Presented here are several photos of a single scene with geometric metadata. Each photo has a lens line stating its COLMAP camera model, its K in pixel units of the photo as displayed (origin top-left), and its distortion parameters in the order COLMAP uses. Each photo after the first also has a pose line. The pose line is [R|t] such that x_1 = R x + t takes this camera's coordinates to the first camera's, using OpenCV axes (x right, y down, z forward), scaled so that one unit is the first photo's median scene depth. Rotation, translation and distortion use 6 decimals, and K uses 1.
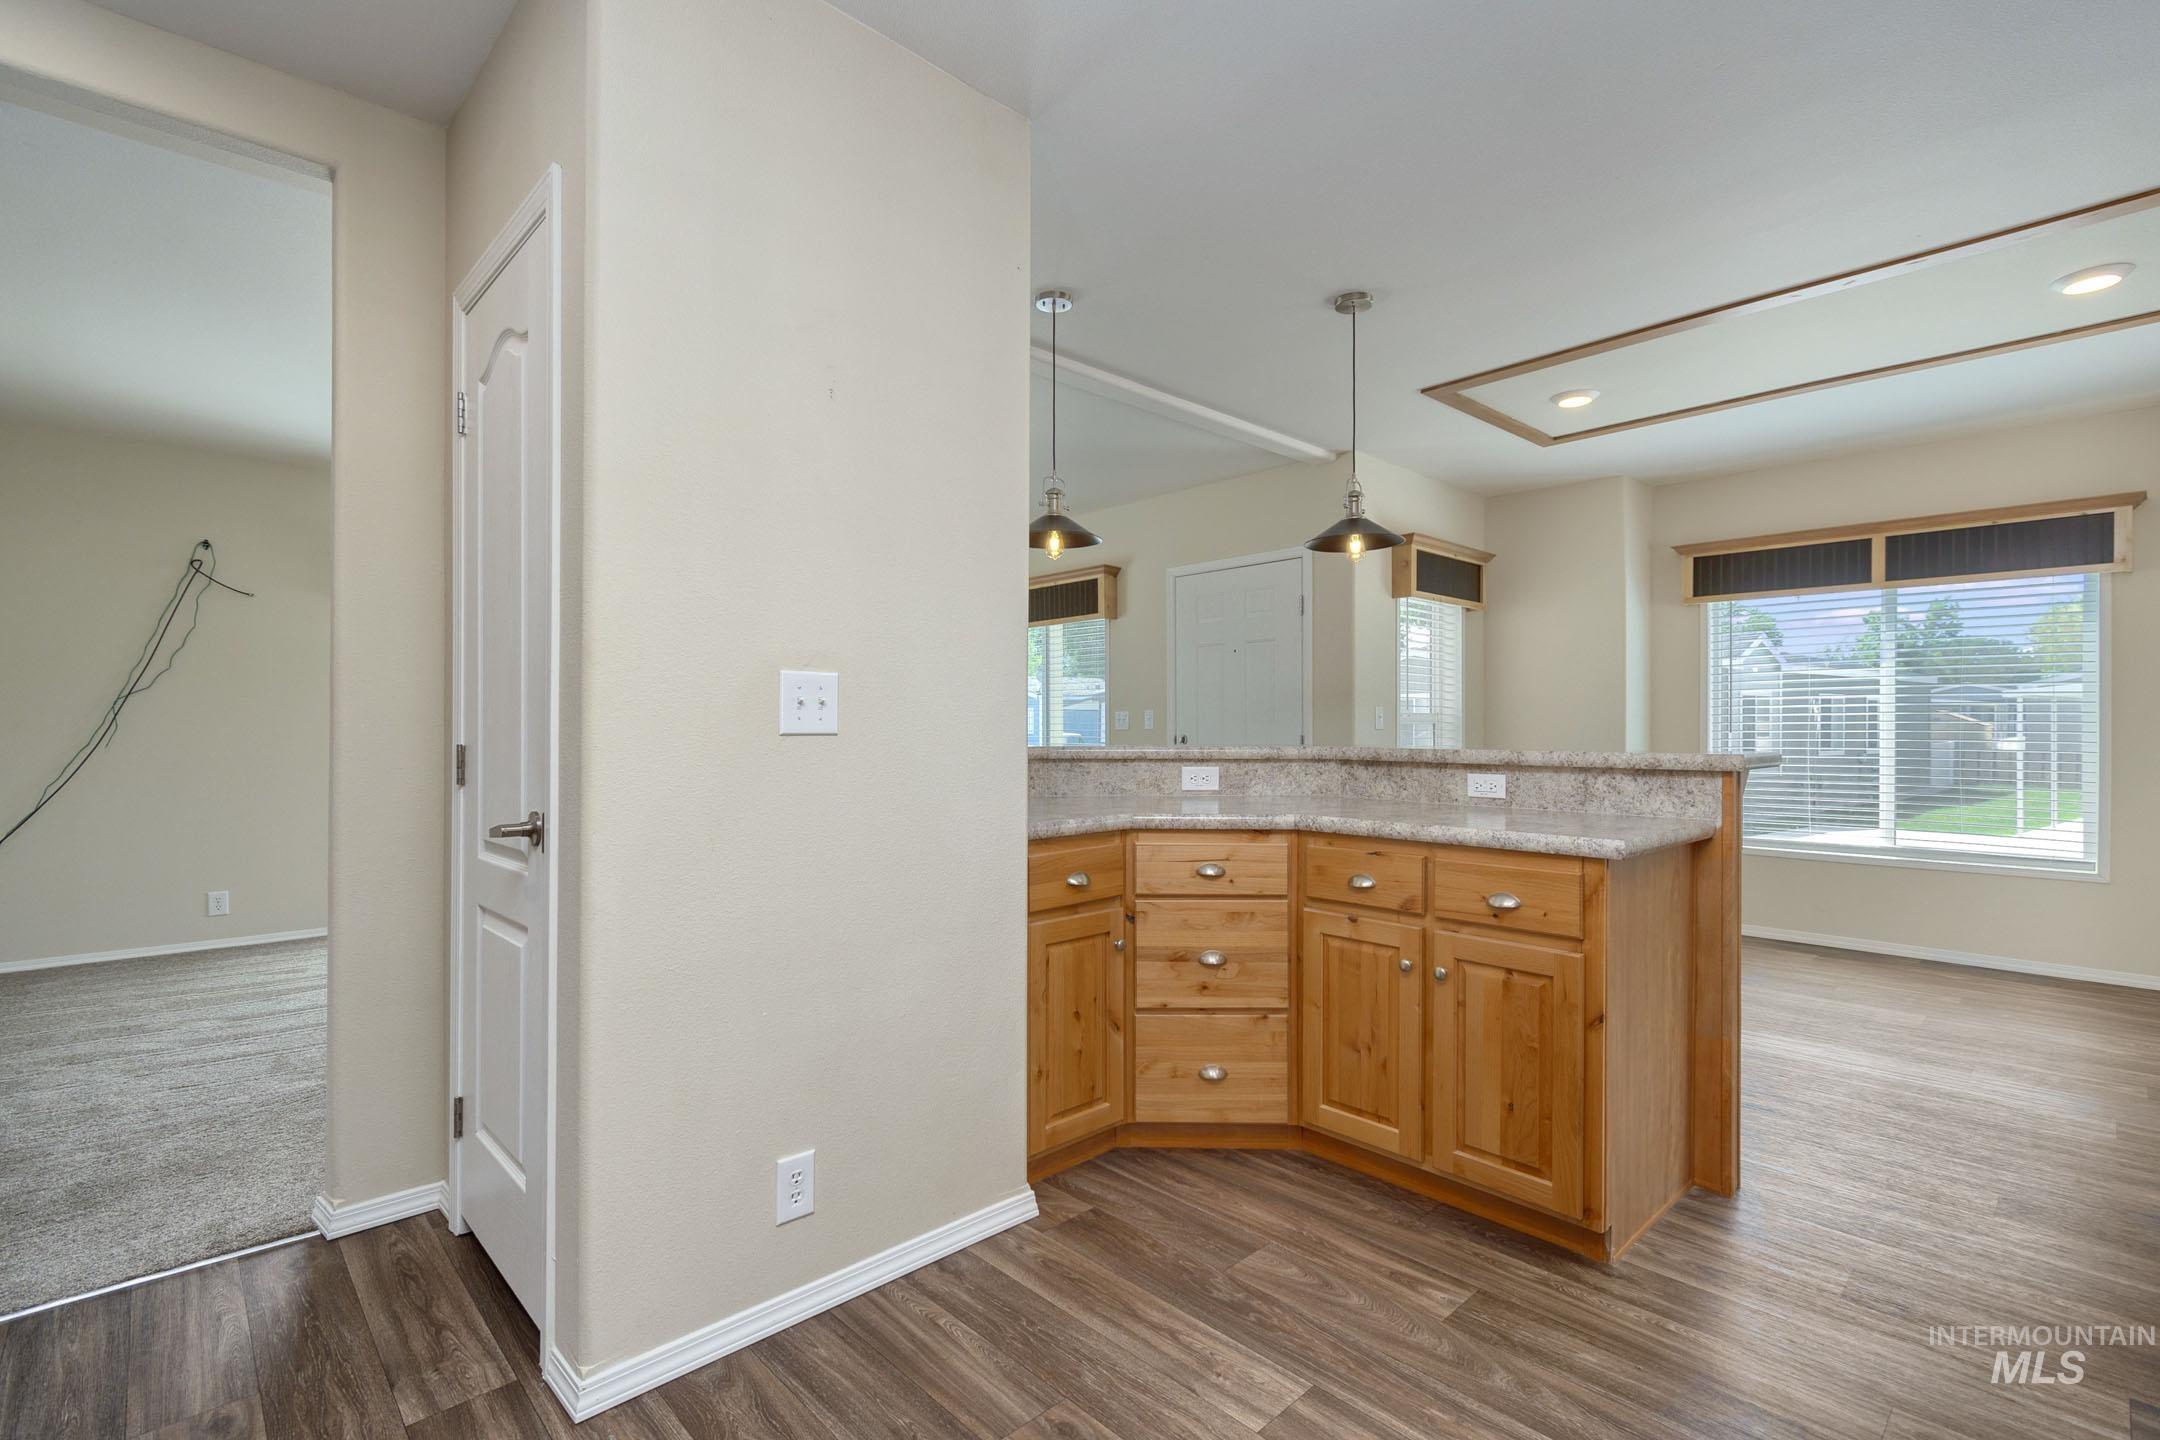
lens RADIAL K [[967.3, 0, 1076.5], [0, 967.3, 719.6], [0, 0, 1]] dist [0.003713, 0.000170]
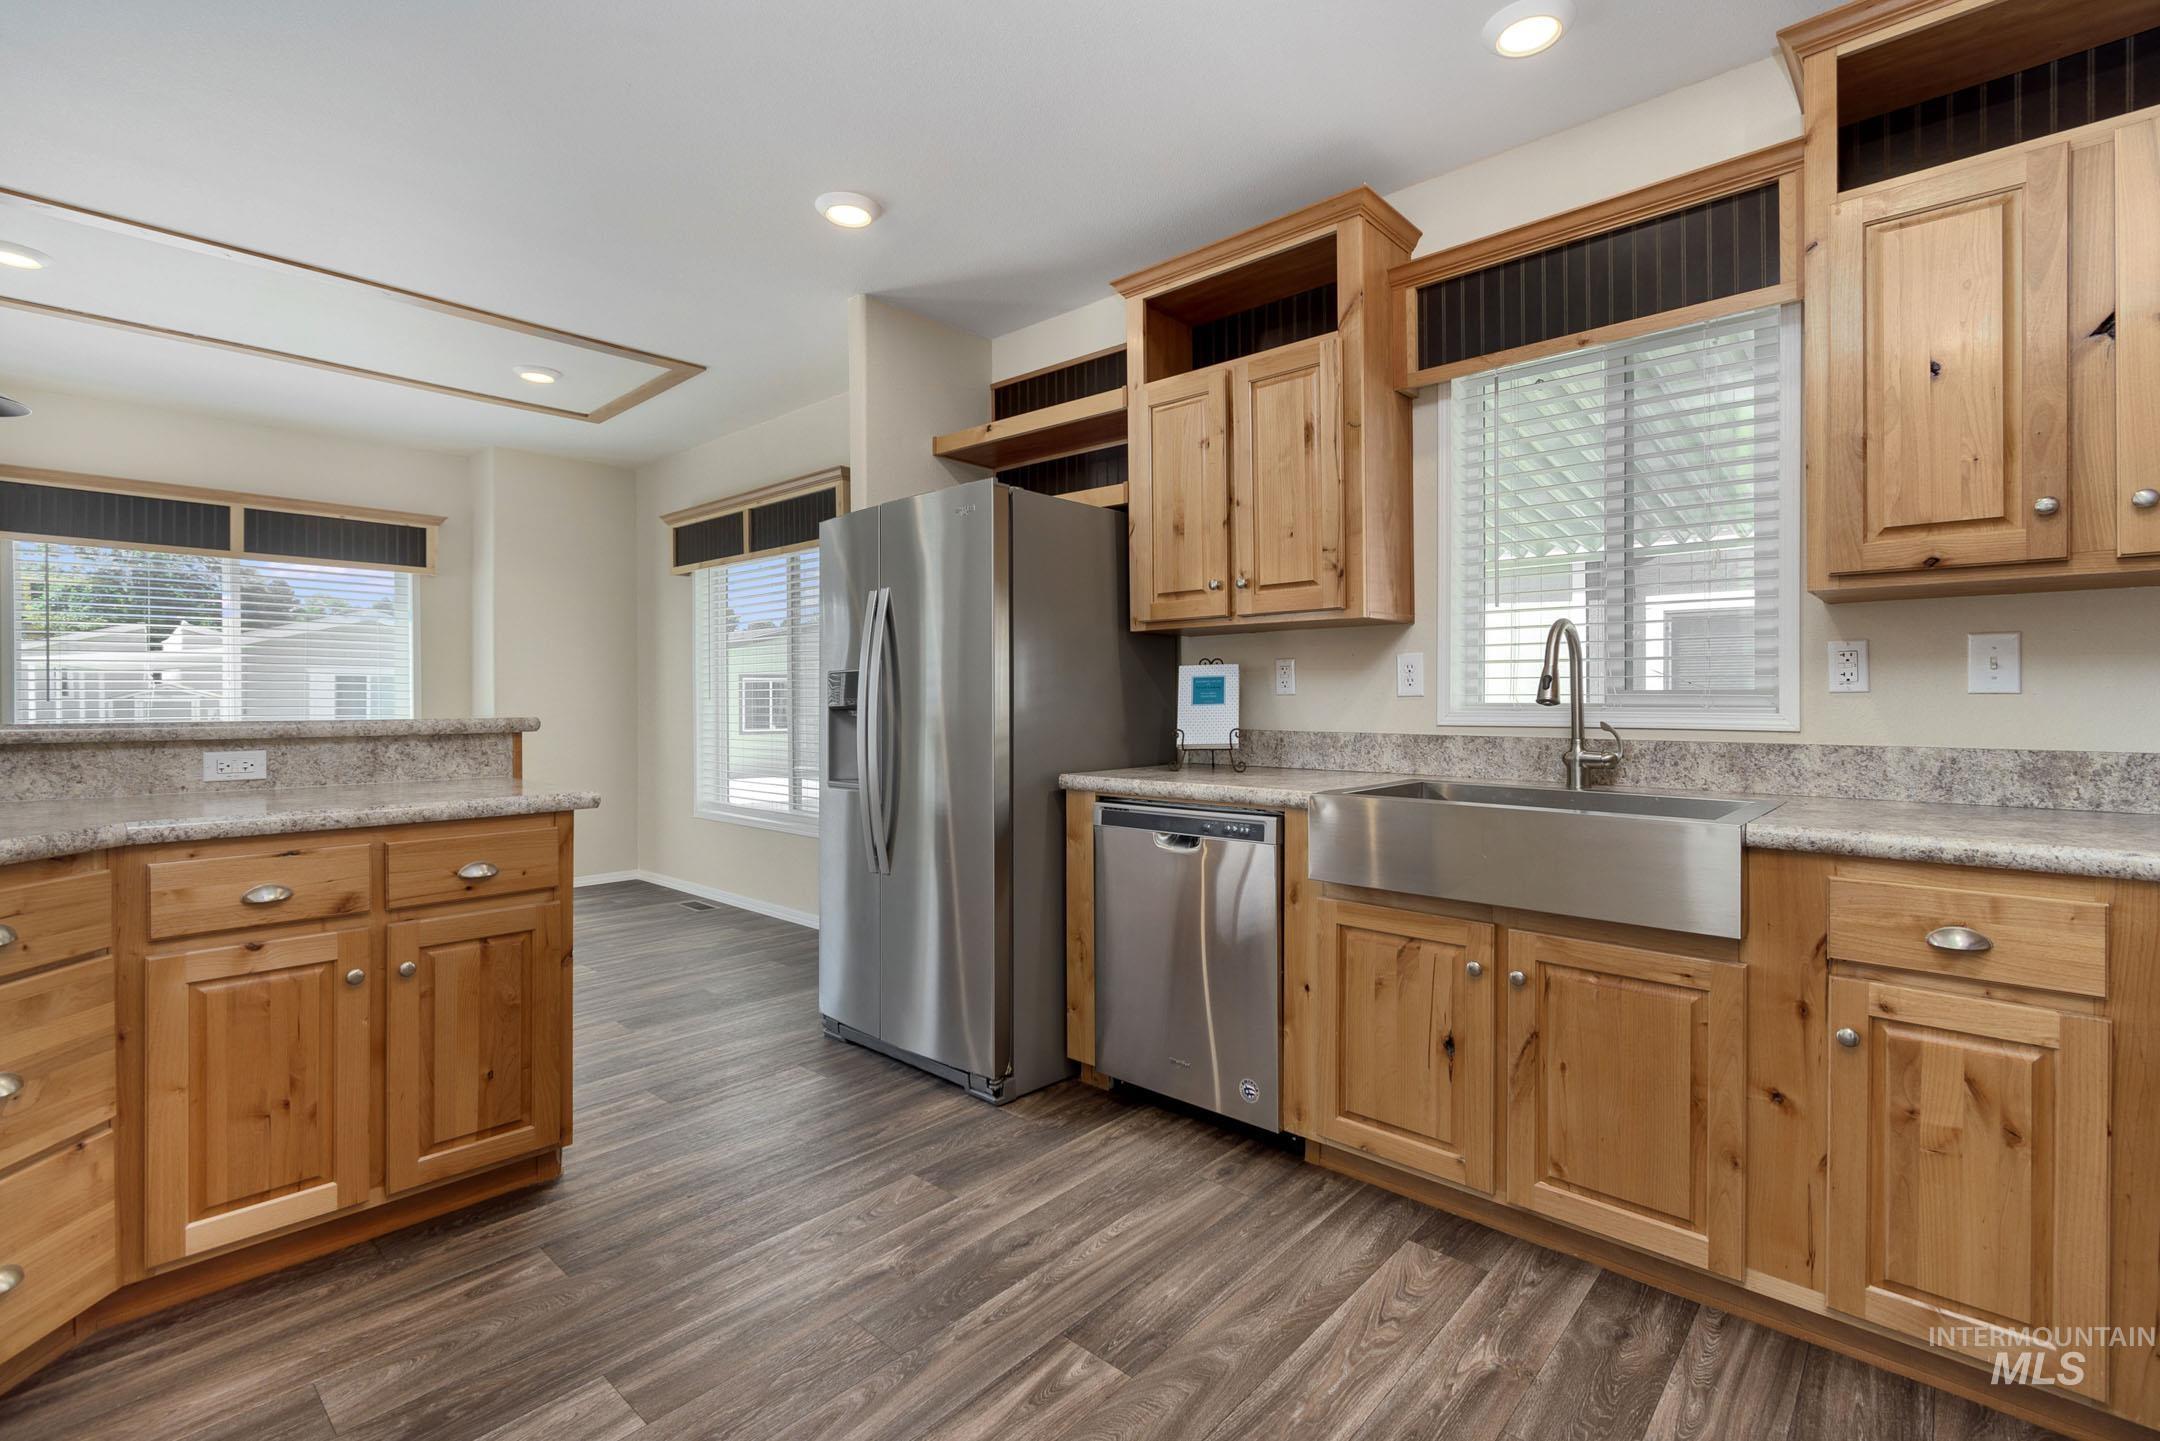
lens RADIAL K [[981.8, 0, 1070.4], [0, 981.8, 696.7], [0, 0, 1]] dist [0.001821, 0.000157]
pose [[-0.066922, -0.000615, 0.997758, -0.524534], [-0.006514, 0.999979, 0.000180, 0.006584], [-0.997737, -0.006488, -0.066925, 0.418346]]
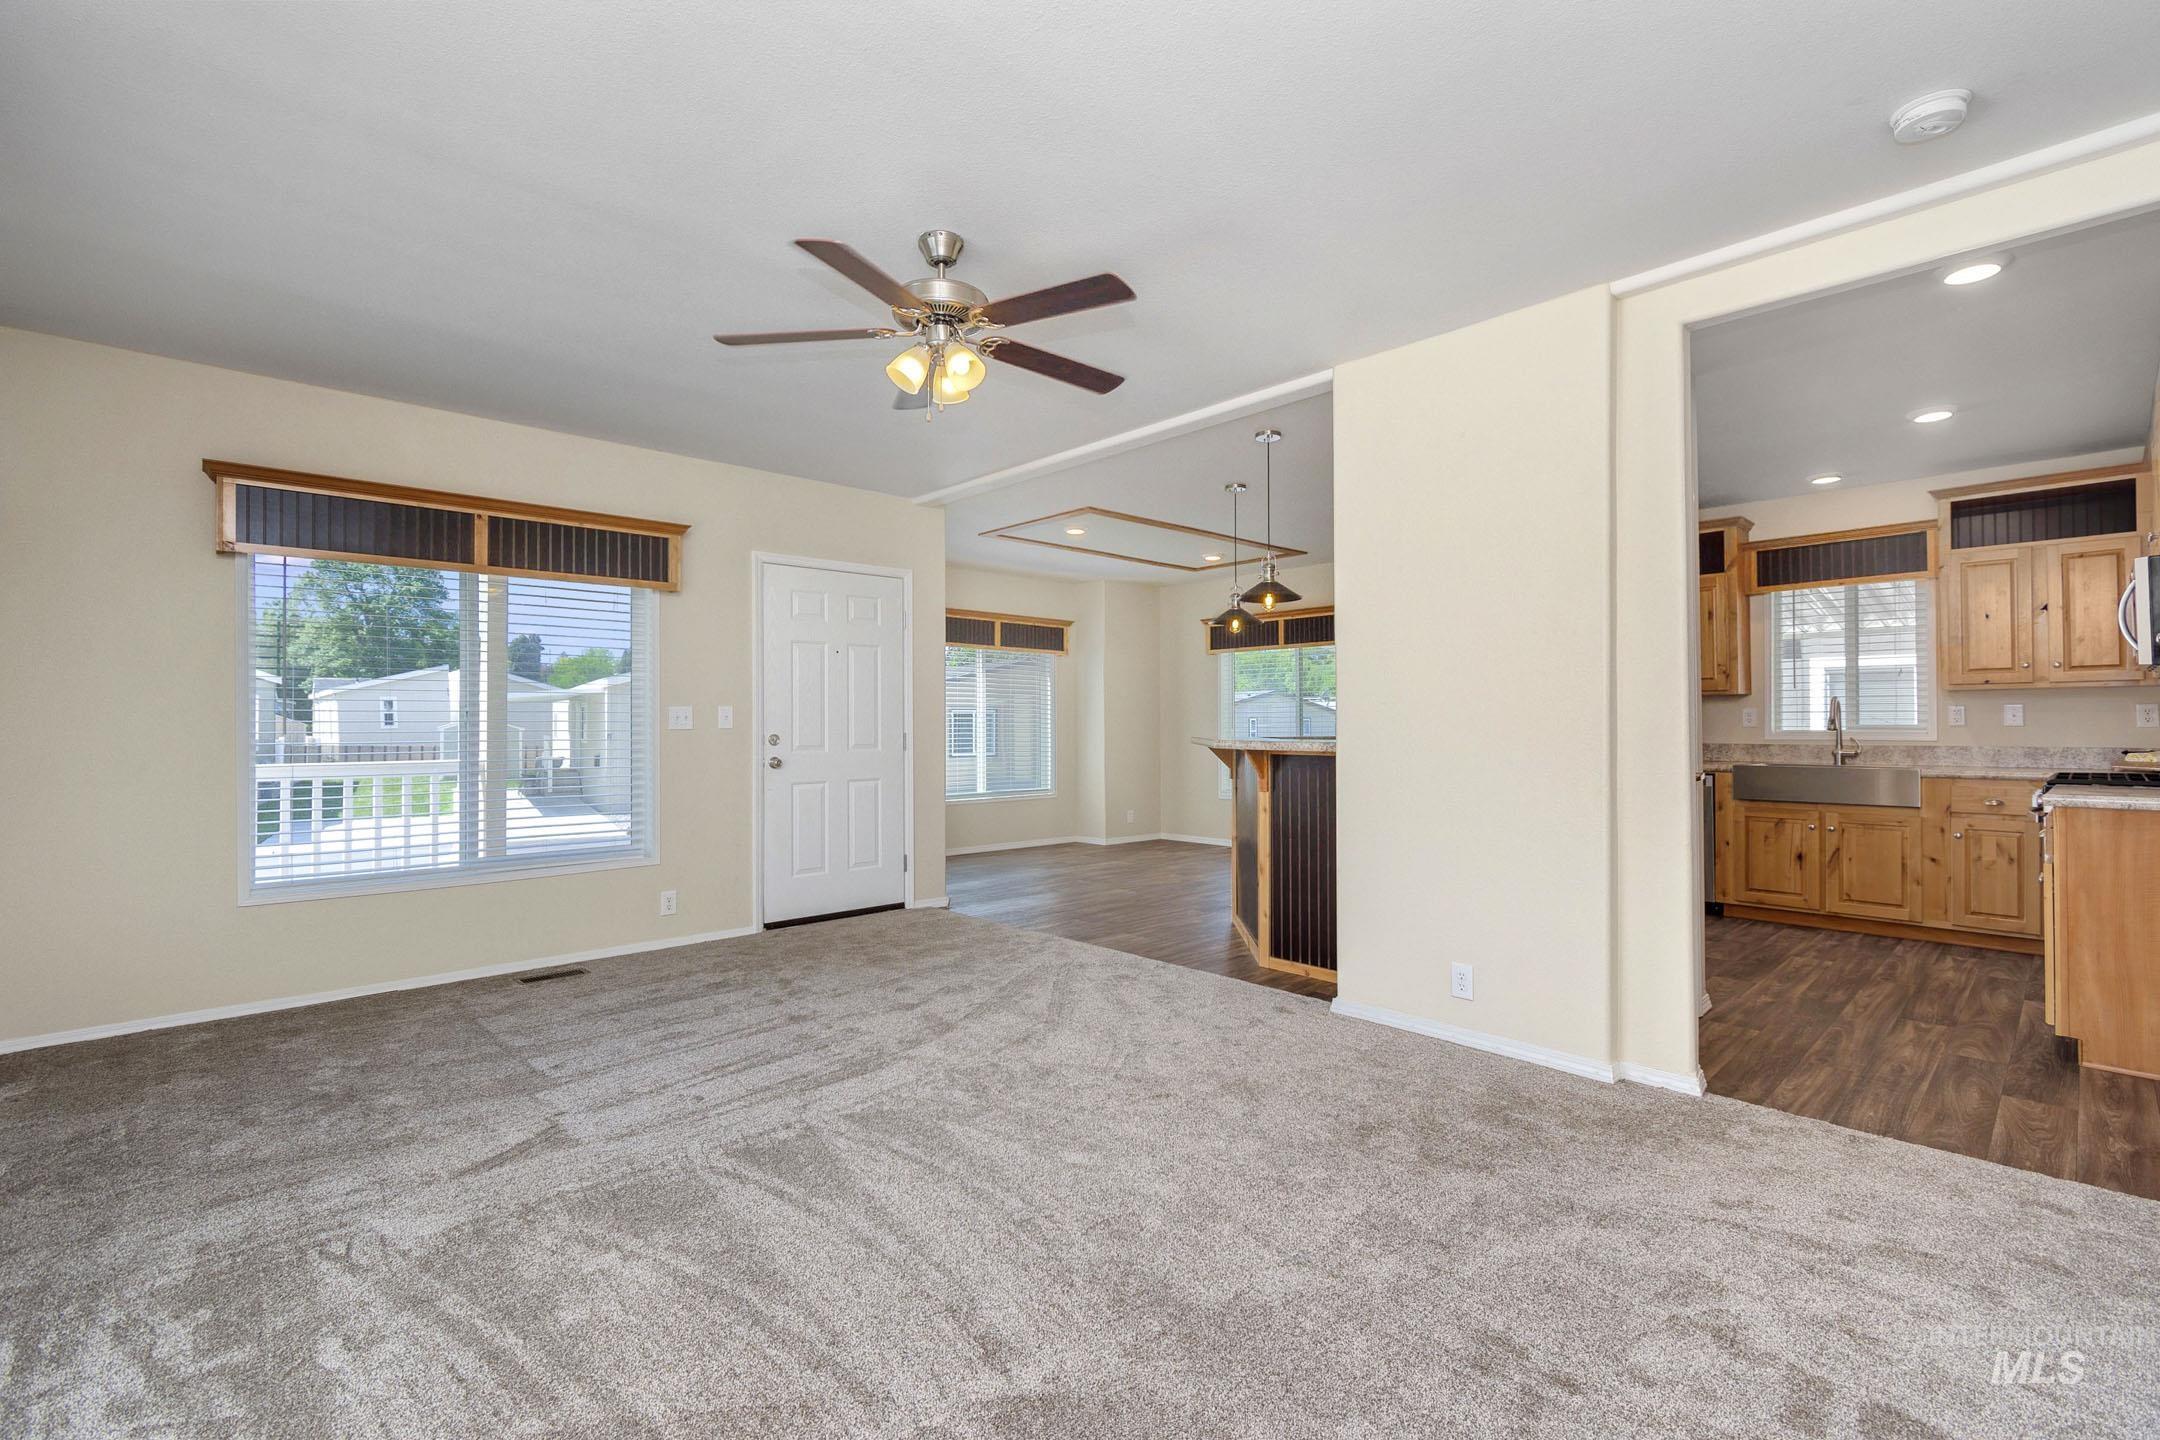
lens RADIAL K [[967.3, 0, 1076.5], [0, 967.3, 719.6], [0, 0, 1]] dist [0.003713, 0.000170]
pose [[-0.004032, 0.012183, 0.999918, -2.698677], [-0.007831, 0.999895, -0.012215, 0.040149], [-0.999961, -0.007880, -0.003936, 2.415047]]
